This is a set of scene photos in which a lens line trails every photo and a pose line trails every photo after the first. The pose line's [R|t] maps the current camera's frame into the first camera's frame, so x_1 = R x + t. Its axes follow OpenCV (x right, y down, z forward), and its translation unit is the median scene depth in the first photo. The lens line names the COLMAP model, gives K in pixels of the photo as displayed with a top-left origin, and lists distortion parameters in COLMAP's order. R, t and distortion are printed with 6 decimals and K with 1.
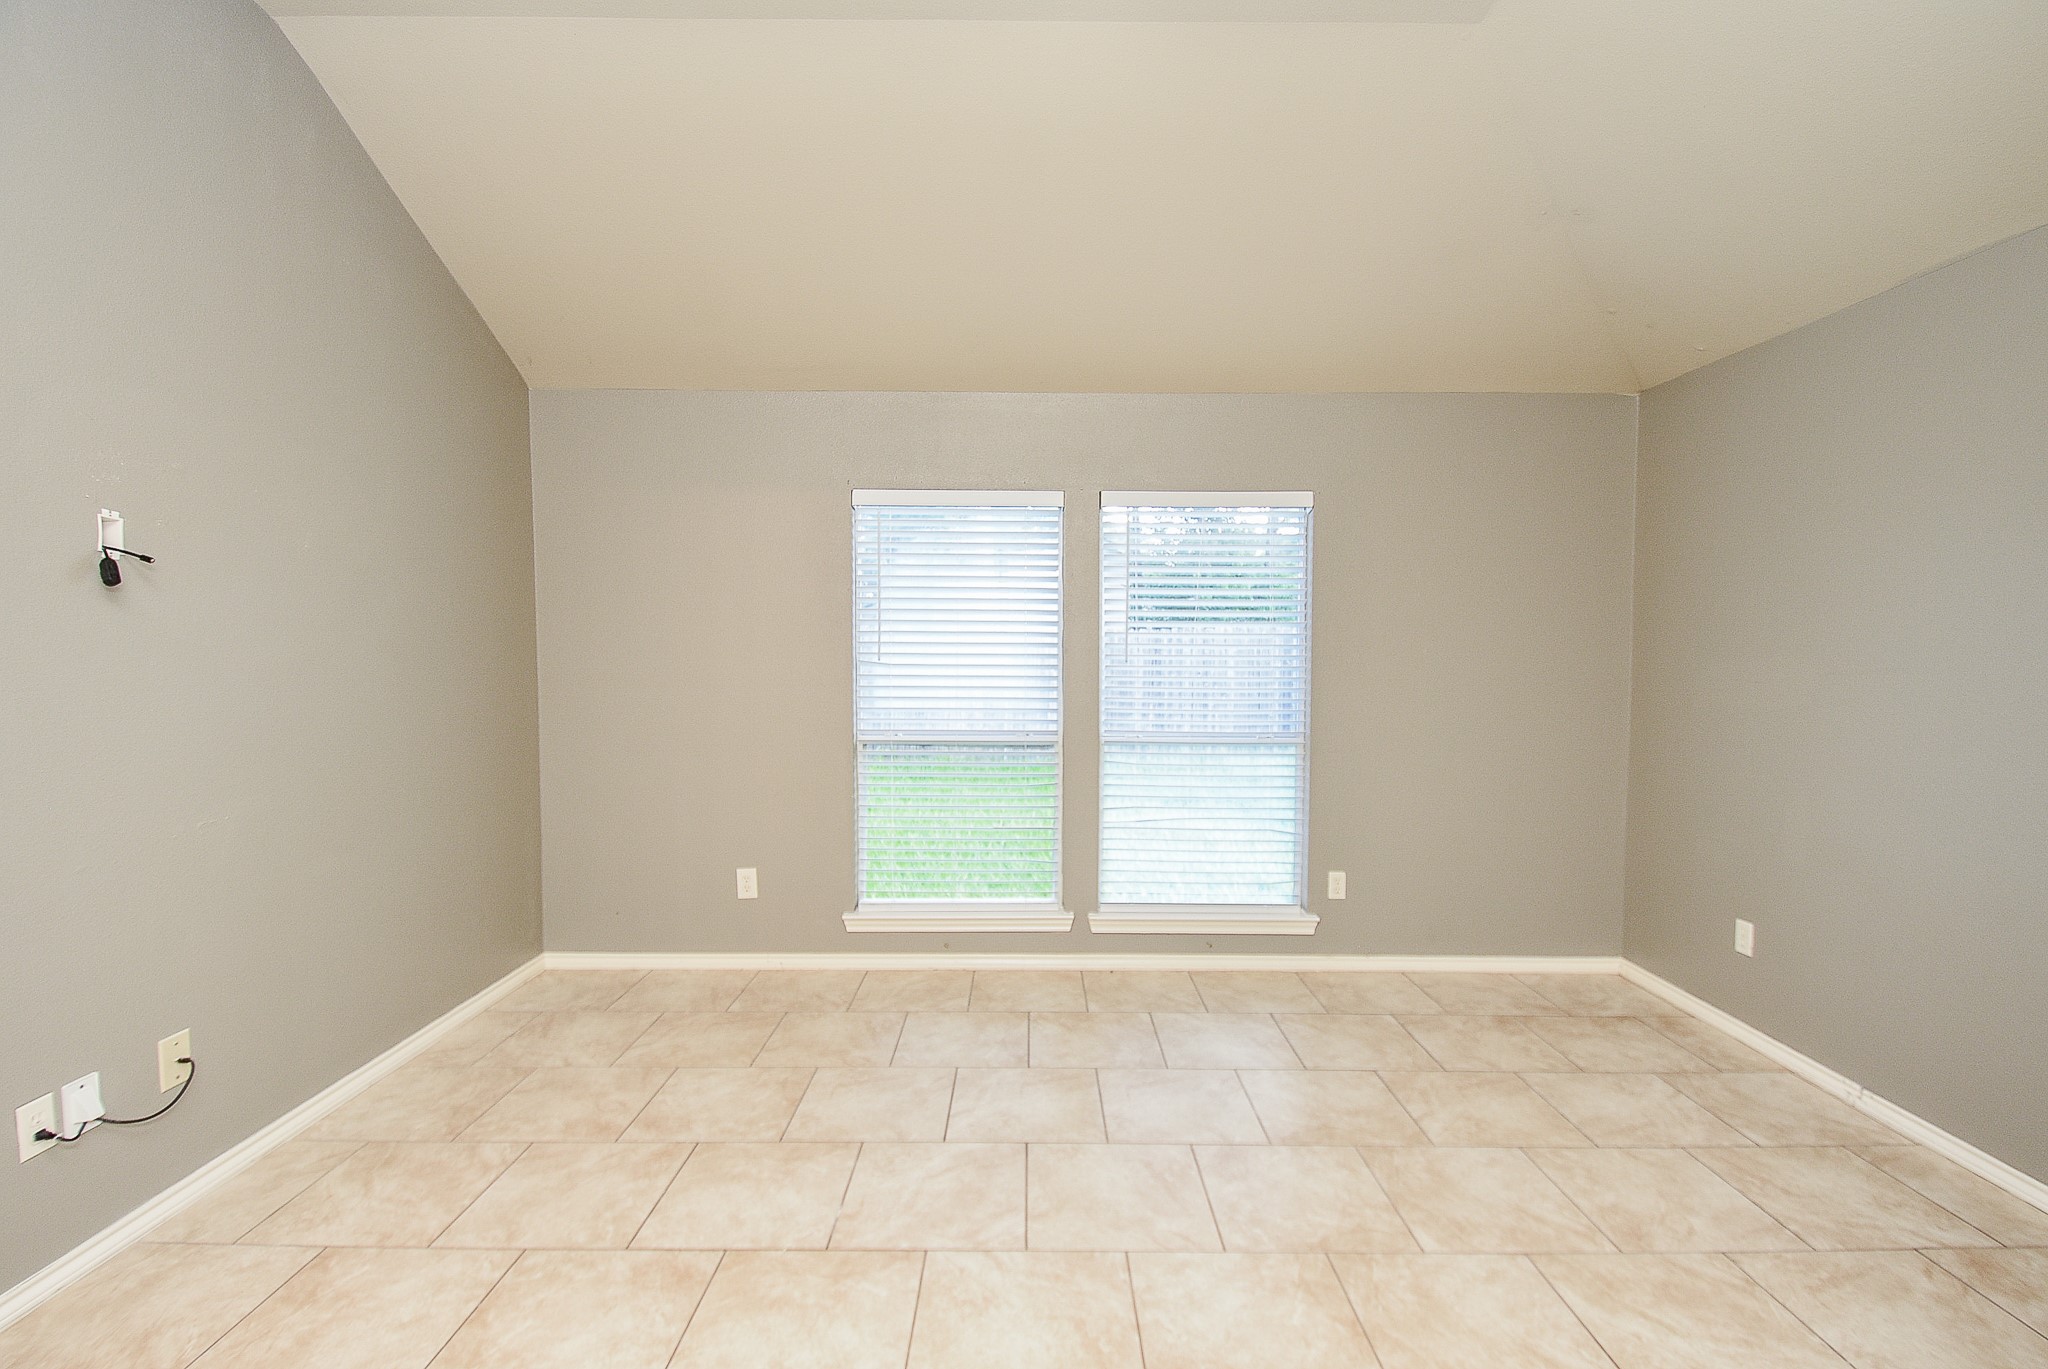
lens RADIAL K [[918.3, 0, 1029.6], [0, 918.3, 689.1], [0, 0, 1]] dist [0.031354, -0.026448]
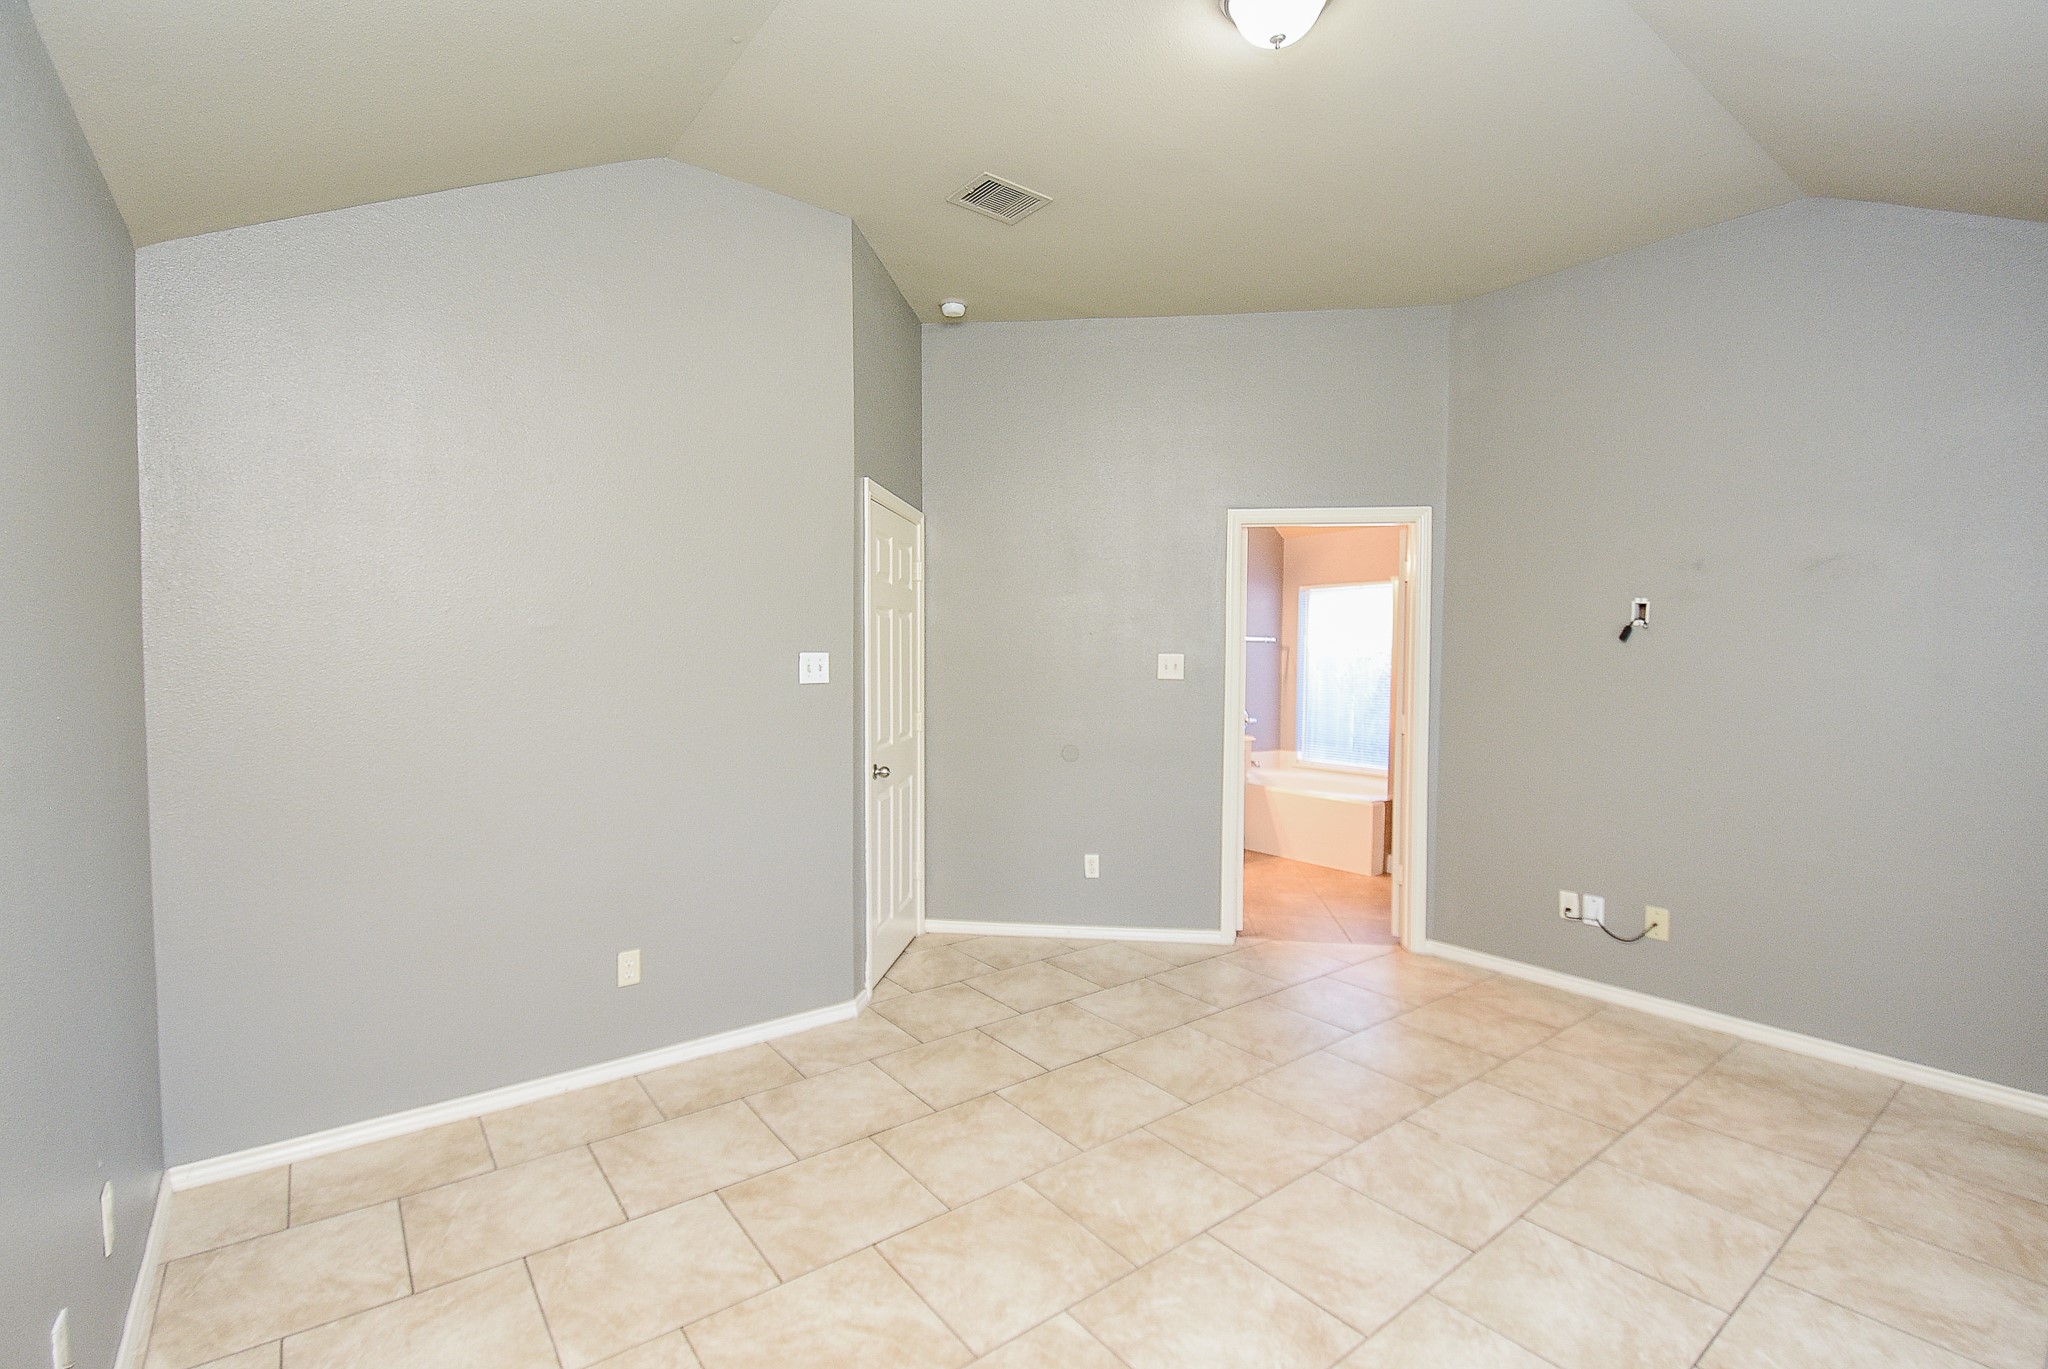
lens RADIAL K [[947.3, 0, 1055.3], [0, 947.3, 681.4], [0, 0, 1]] dist [0.032731, -0.024379]
pose [[-0.776221, 0.008548, -0.630403, 1.010945], [-0.038212, 0.997432, 0.060576, -0.096704], [0.629302, 0.071110, -0.773901, 1.645892]]
